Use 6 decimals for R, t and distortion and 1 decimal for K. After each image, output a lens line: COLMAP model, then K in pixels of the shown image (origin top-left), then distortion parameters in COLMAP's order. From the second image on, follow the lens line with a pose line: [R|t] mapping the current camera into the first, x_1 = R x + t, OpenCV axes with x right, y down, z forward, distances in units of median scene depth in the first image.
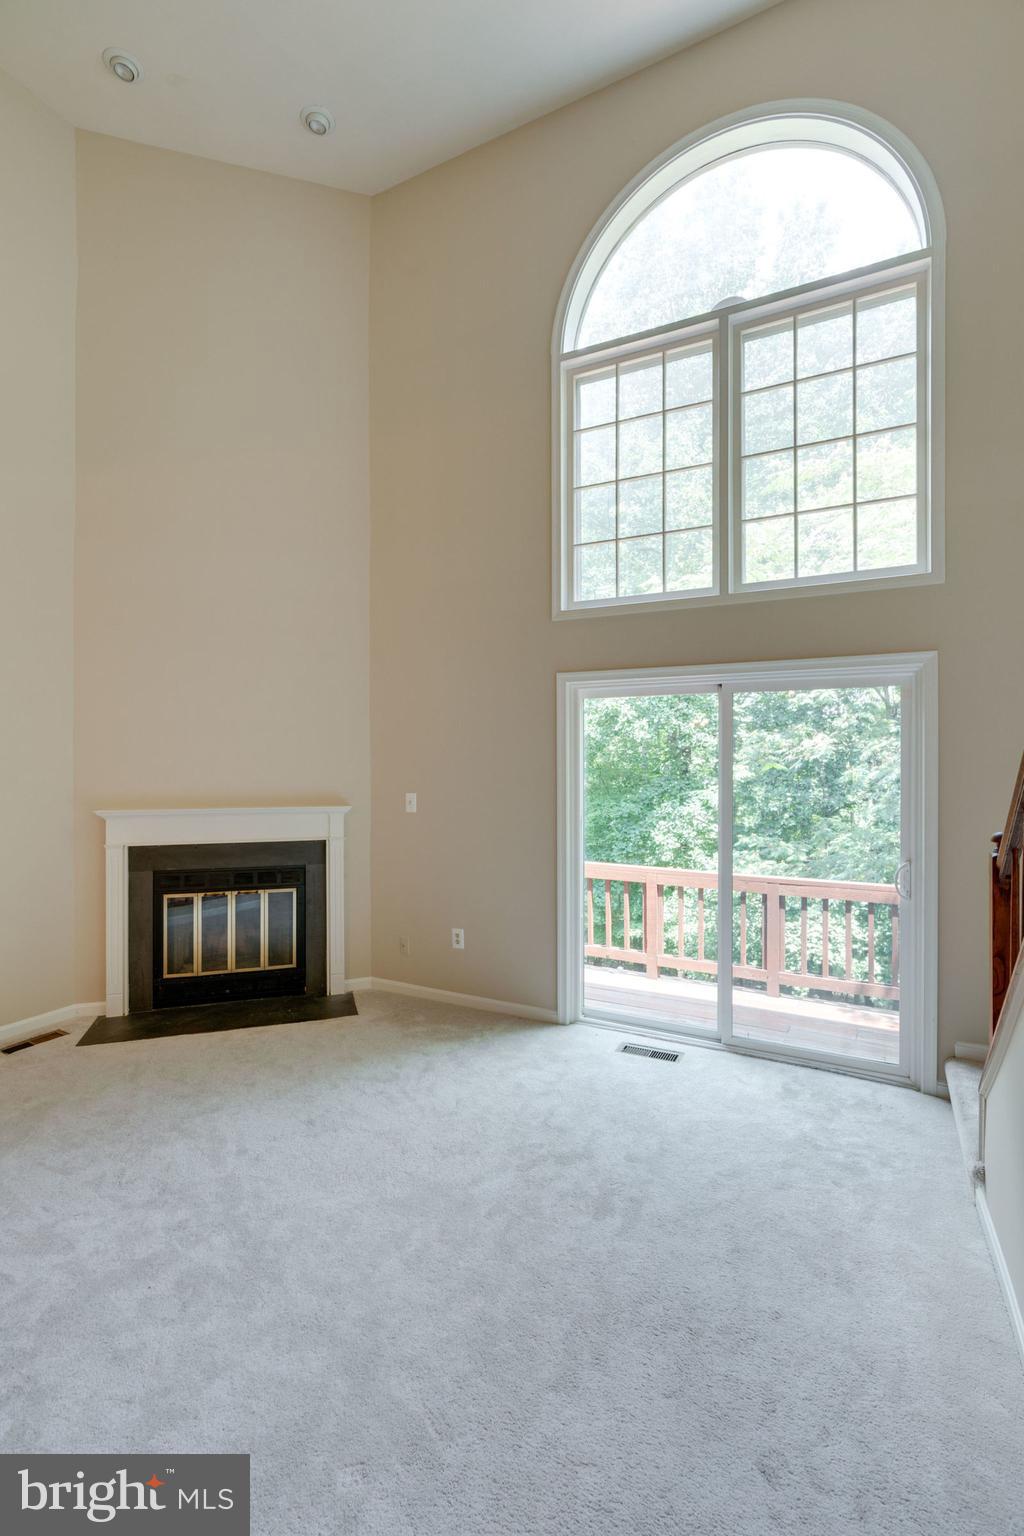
lens RADIAL K [[676.6, 0, 486.6], [0, 676.6, 767.3], [0, 0, 1]] dist [0.007474, -0.000572]
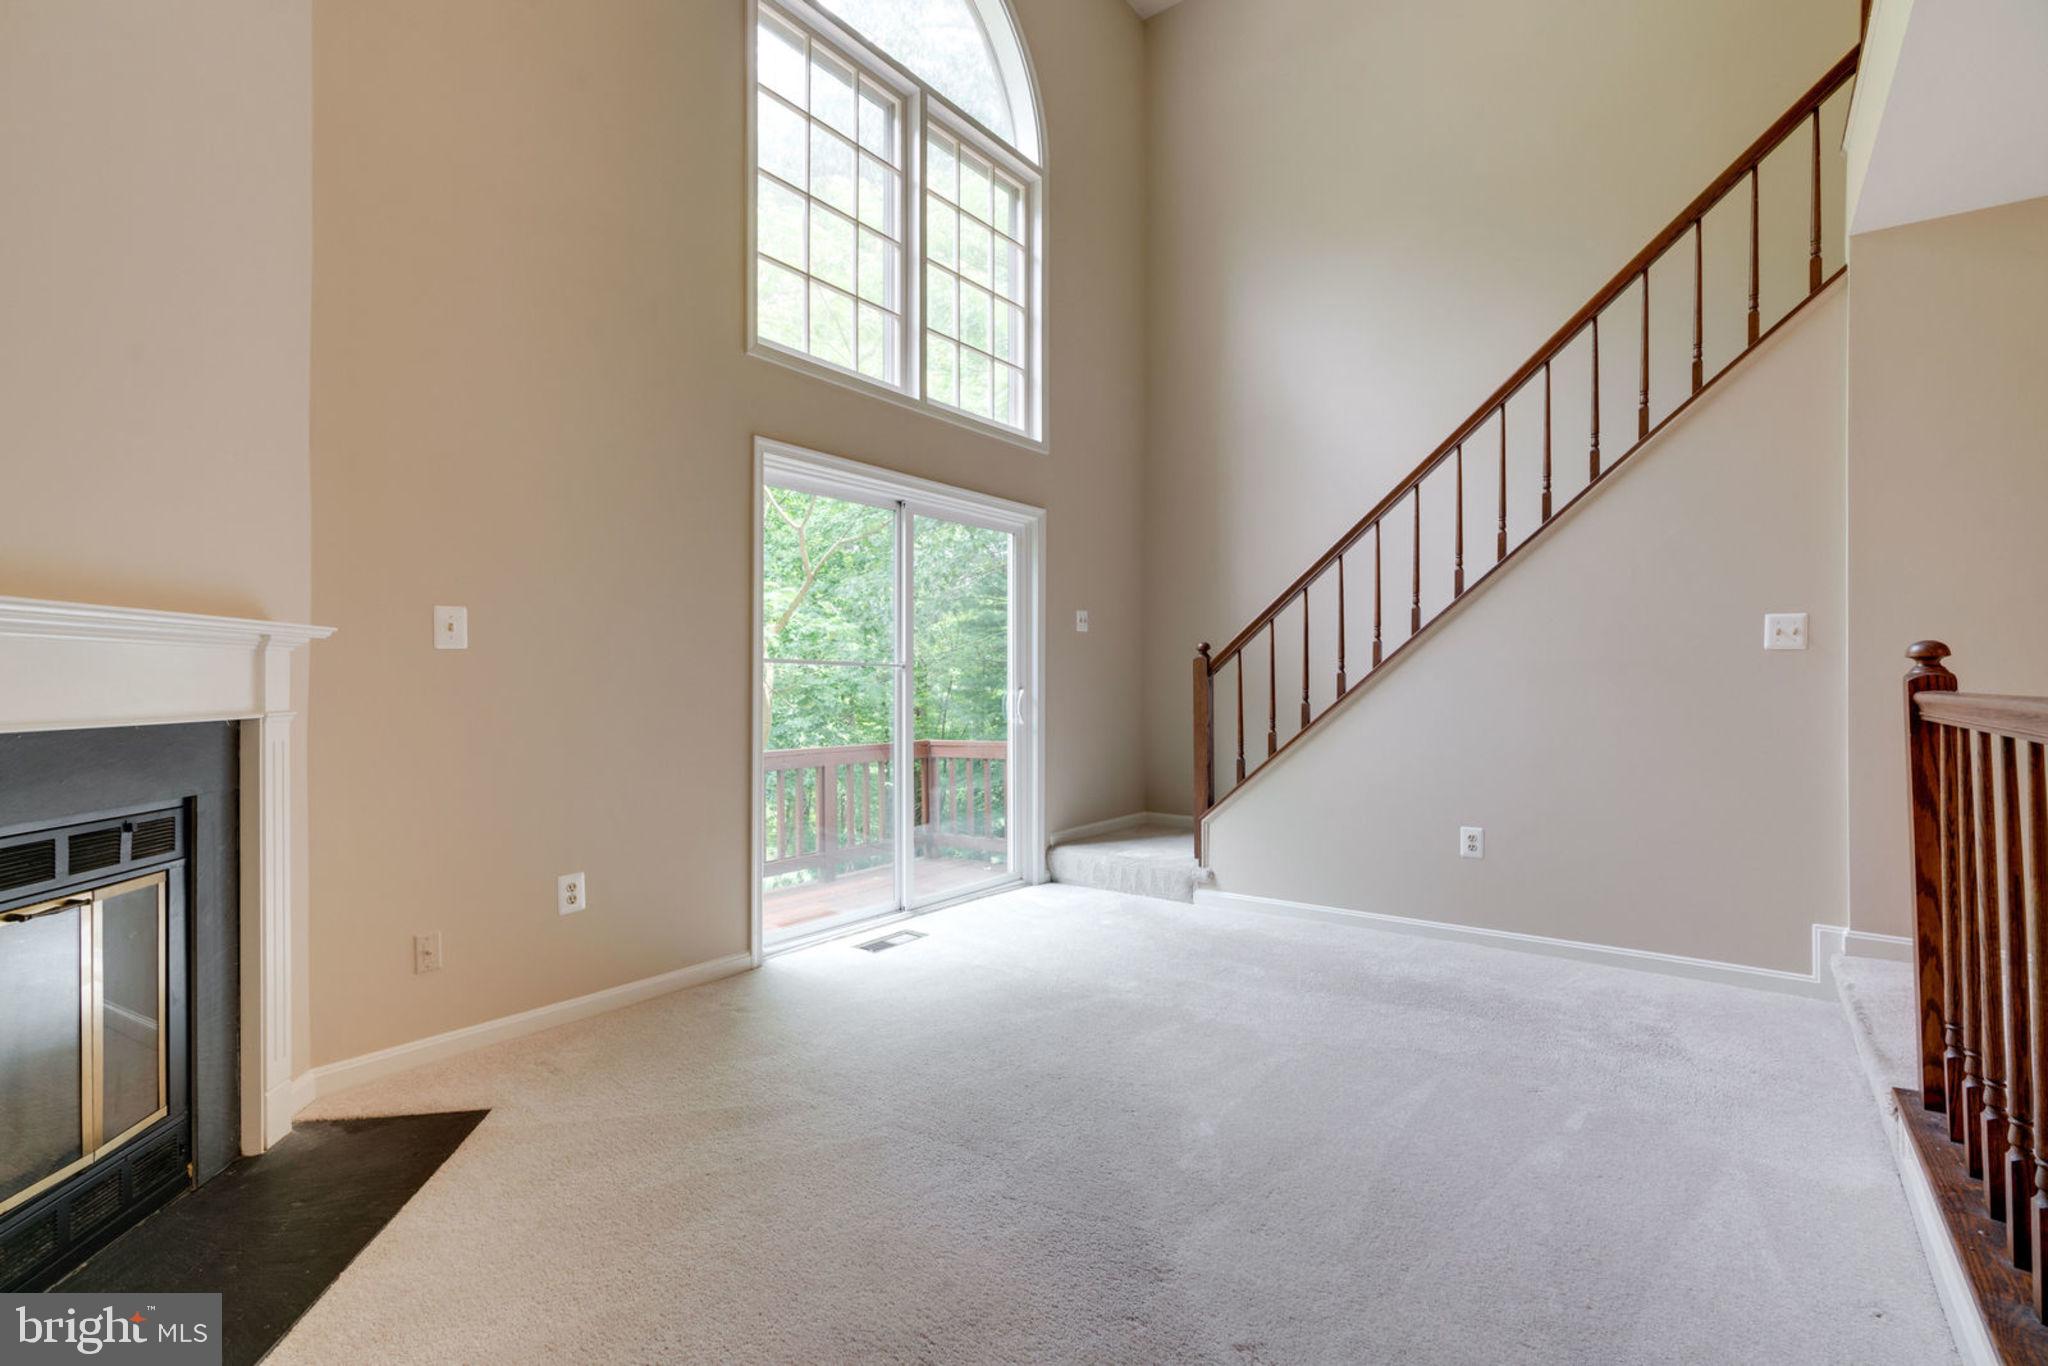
lens RADIAL K [[937.0, 0, 986.1], [0, 937.0, 676.3], [0, 0, 1]] dist [-0.004665, 0.001354]
pose [[0.189095, 0.006221, 0.981939, -0.720998], [0.001626, 0.999977, -0.006649, 0.098252], [-0.981957, 0.002854, 0.189081, 0.586241]]
